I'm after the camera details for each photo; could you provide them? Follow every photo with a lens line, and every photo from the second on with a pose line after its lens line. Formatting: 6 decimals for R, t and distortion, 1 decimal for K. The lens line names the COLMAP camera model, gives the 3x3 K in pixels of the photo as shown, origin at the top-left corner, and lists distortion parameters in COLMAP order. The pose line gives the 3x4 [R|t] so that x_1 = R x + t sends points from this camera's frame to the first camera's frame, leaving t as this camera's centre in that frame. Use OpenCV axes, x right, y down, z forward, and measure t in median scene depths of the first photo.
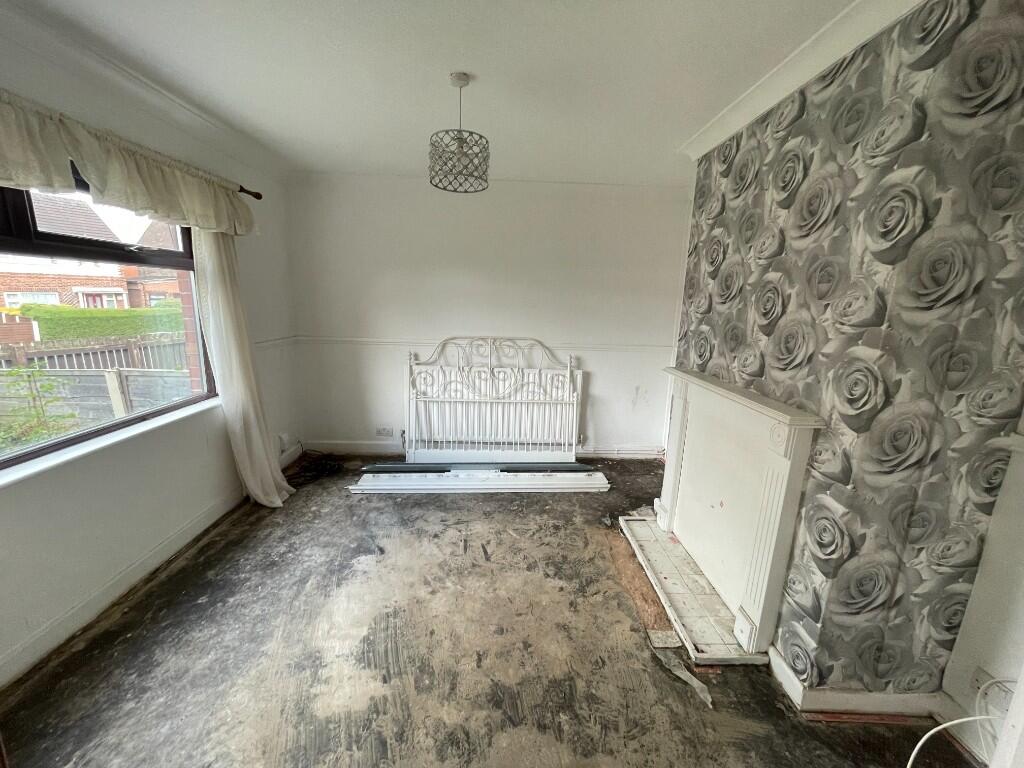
lens RADIAL K [[412.7, 0, 506.7], [0, 412.7, 383.3], [0, 0, 1]] dist [-0.003162, -0.000119]
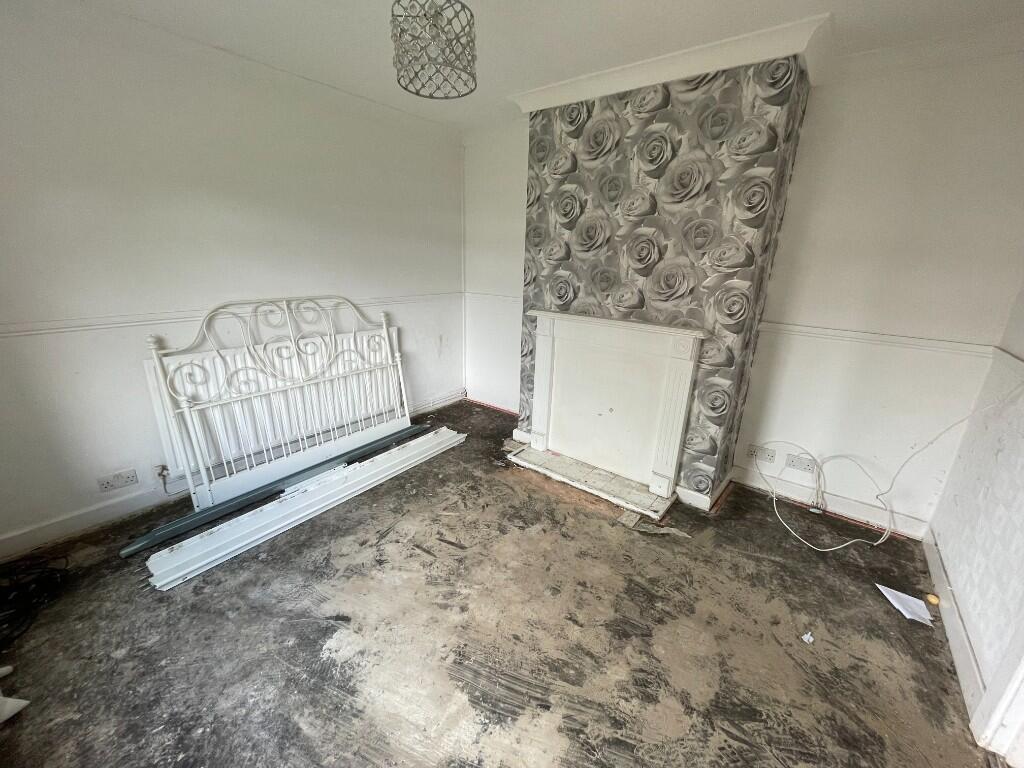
lens RADIAL K [[412.7, 0, 510.5], [0, 412.7, 384.5], [0, 0, 1]] dist [-0.003162, -0.000119]
pose [[0.639665, -0.240599, 0.730028, -0.672292], [0.144761, 0.970462, 0.192998, -0.091503], [-0.754899, -0.017774, 0.655600, 0.418154]]
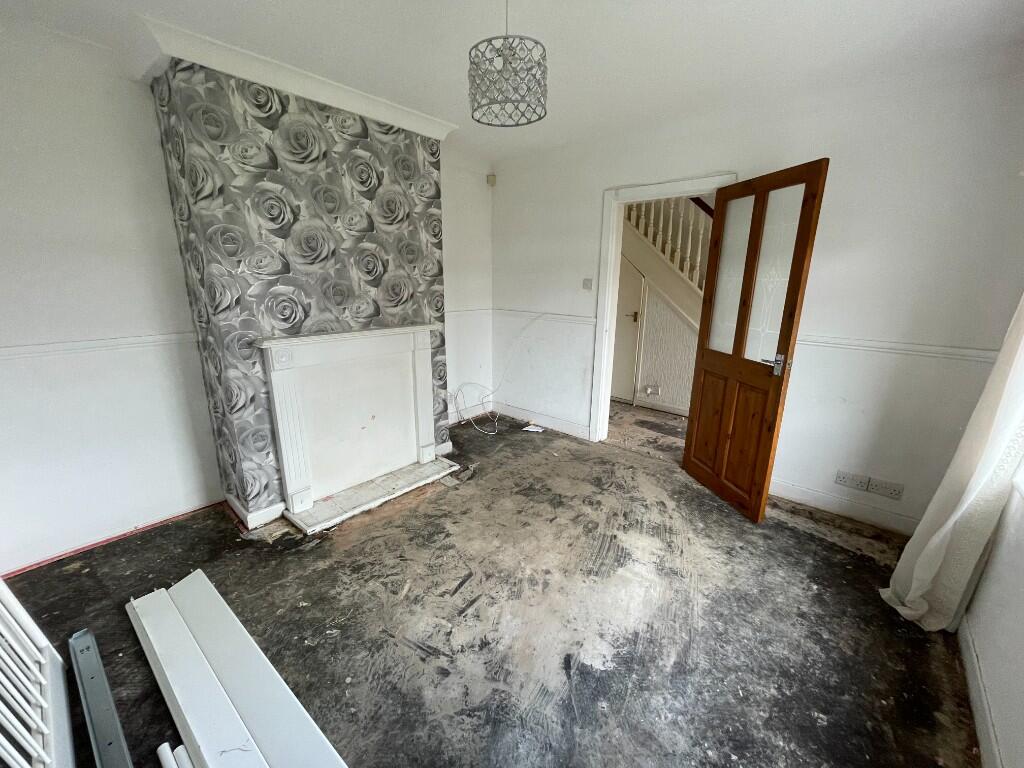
lens RADIAL K [[412.7, 0, 510.7], [0, 412.7, 384.4], [0, 0, 1]] dist [-0.003162, -0.000119]
pose [[-0.734802, -0.212401, 0.644168, -0.708560], [0.101138, 0.904778, 0.413701, -0.342467], [-0.670699, 0.369138, -0.643351, 1.655803]]
